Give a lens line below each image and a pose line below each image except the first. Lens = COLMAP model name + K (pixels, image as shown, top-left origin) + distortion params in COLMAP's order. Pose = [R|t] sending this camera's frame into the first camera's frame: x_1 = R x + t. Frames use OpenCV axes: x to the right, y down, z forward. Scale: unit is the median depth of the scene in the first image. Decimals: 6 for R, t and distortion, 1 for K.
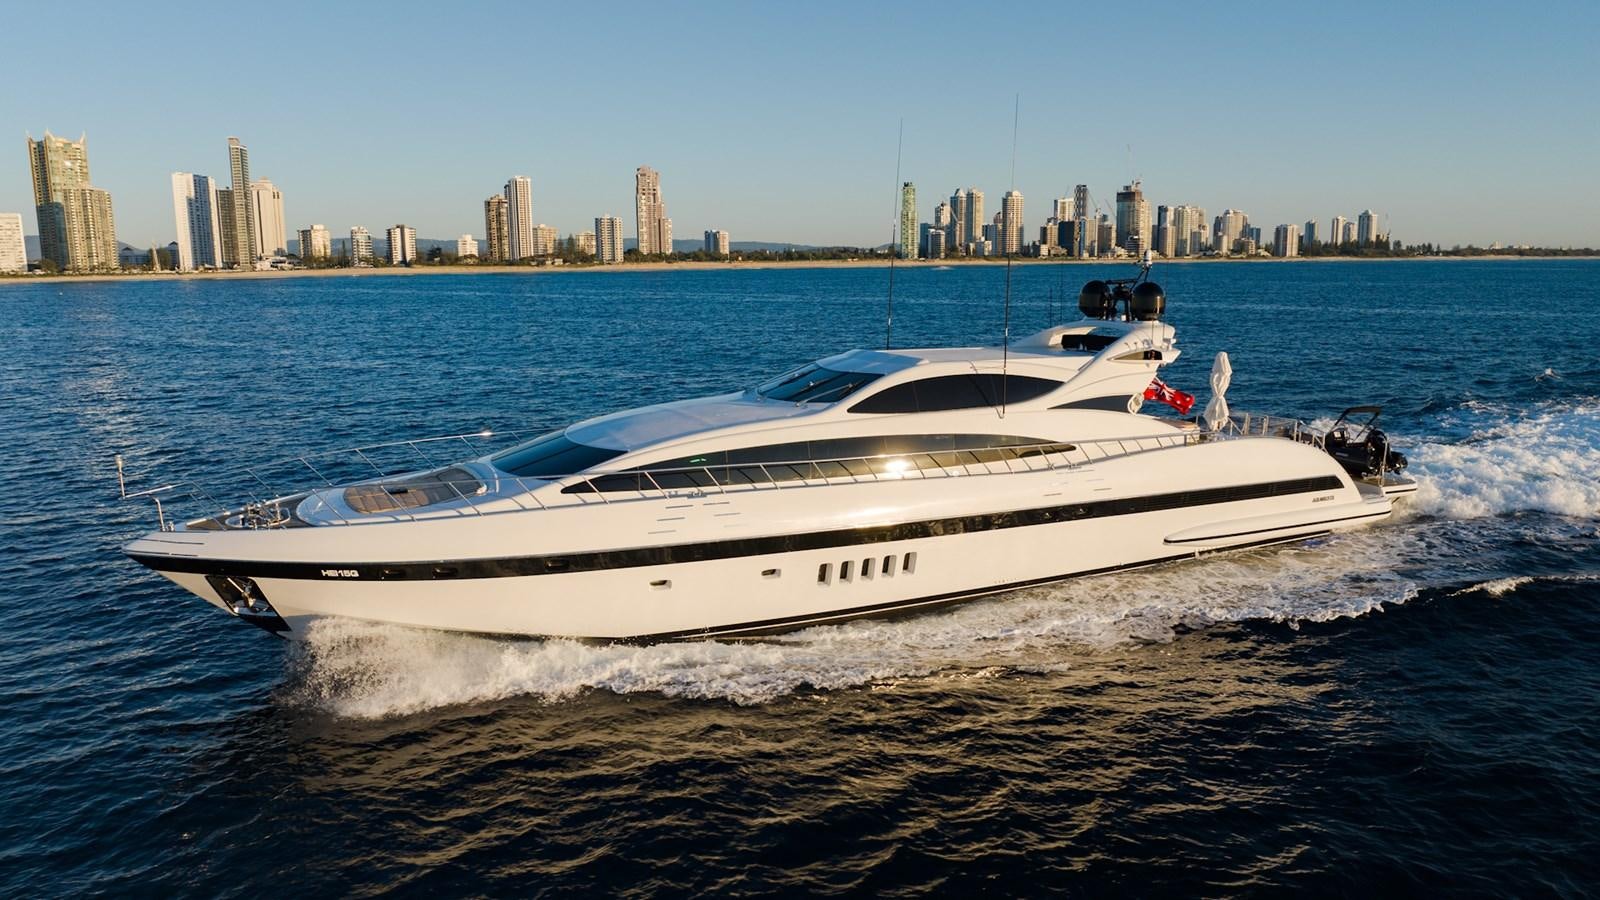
lens RADIAL K [[1118.4, 0, 800.0], [0, 1118.4, 450.0], [0, 0, 1]] dist [-0.028781, -0.001048]
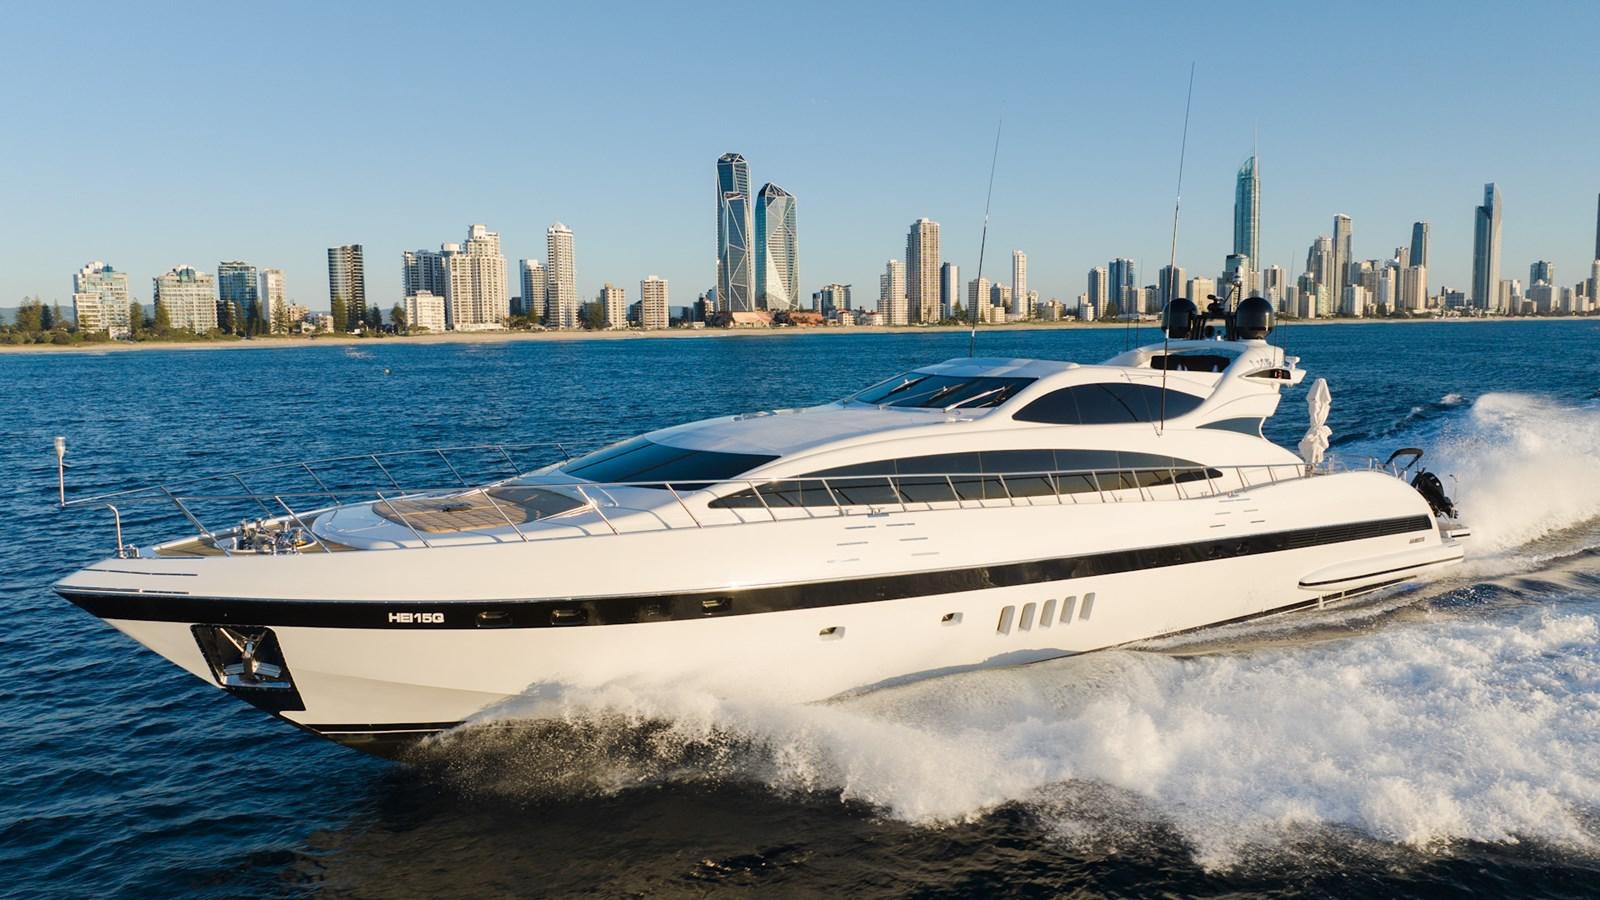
lens RADIAL K [[1118.4, 0, 800.0], [0, 1118.4, 450.0], [0, 0, 1]] dist [-0.028781, -0.001048]
pose [[0.982478, 0.014091, 0.185845, -0.268143], [0.000448, 0.996956, -0.077961, 0.053392], [-0.186378, 0.076678, 0.979481, 0.249230]]
